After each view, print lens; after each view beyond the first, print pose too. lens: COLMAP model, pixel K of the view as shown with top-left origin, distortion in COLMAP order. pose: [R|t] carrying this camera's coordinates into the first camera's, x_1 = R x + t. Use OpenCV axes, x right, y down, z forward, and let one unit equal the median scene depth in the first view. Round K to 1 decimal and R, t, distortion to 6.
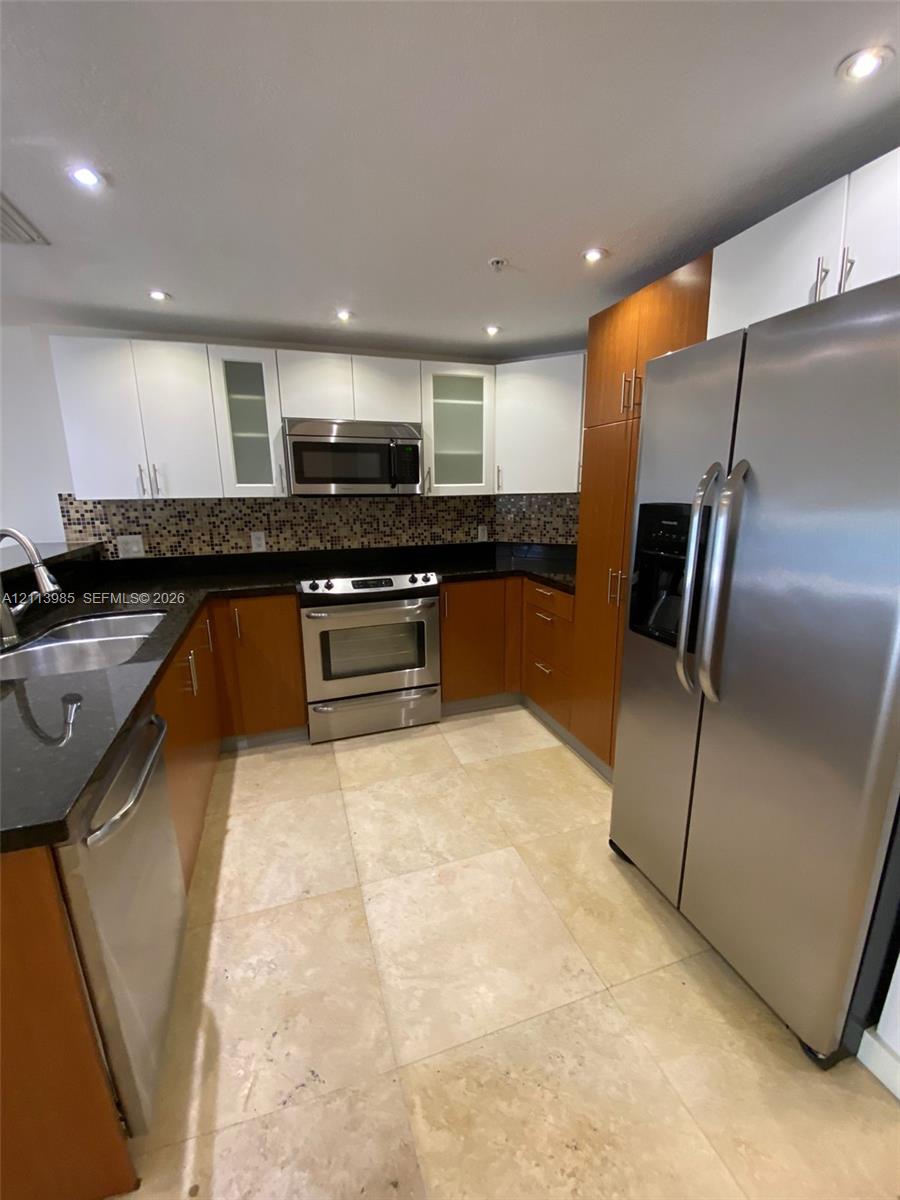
lens RADIAL K [[473.2, 0, 450.0], [0, 473.2, 600.0], [0, 0, 1]] dist [0.020267, -0.009844]
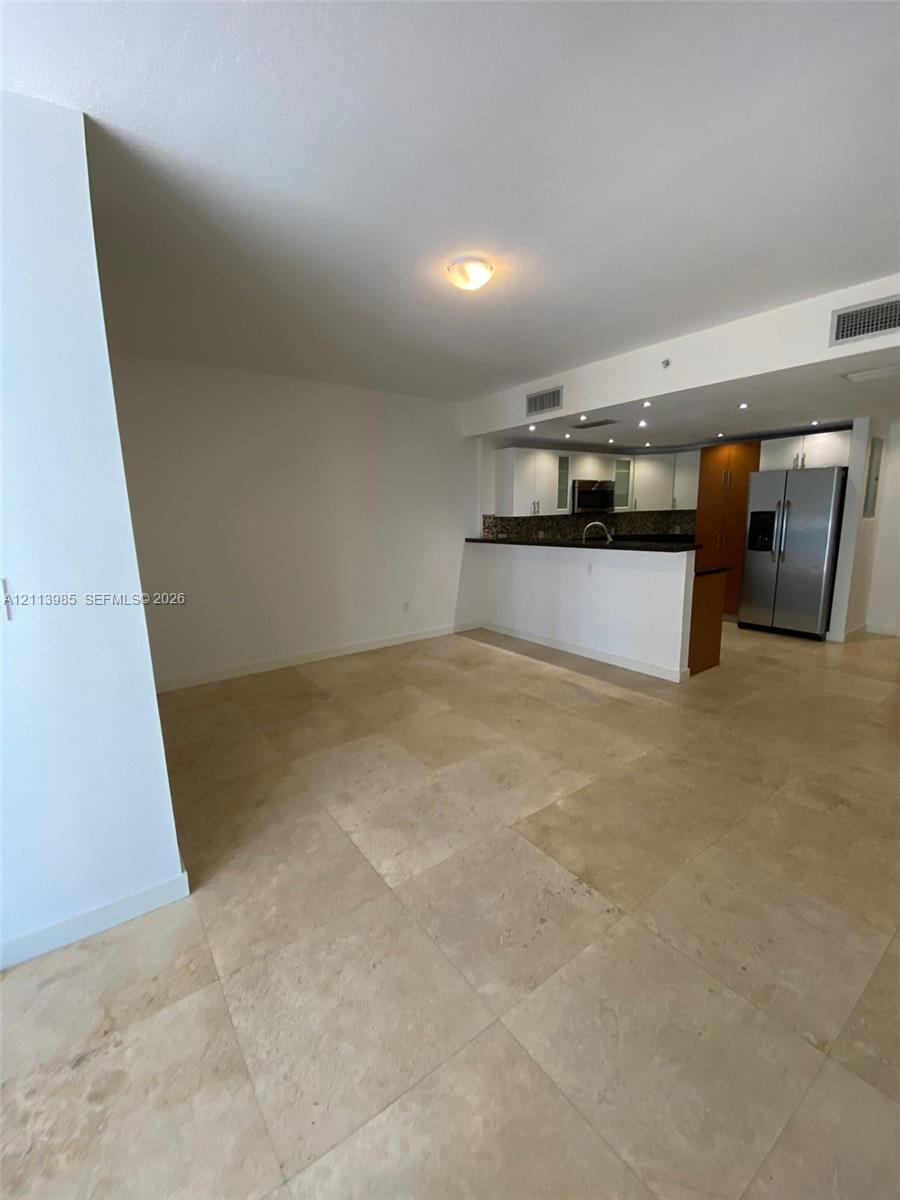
lens RADIAL K [[473.2, 0, 450.0], [0, 473.2, 600.0], [0, 0, 1]] dist [0.020267, -0.009844]
pose [[0.948223, -0.071449, 0.309464, -1.552266], [0.085490, 0.995824, -0.032033, 0.198947], [-0.305883, 0.056830, 0.950372, -0.880806]]
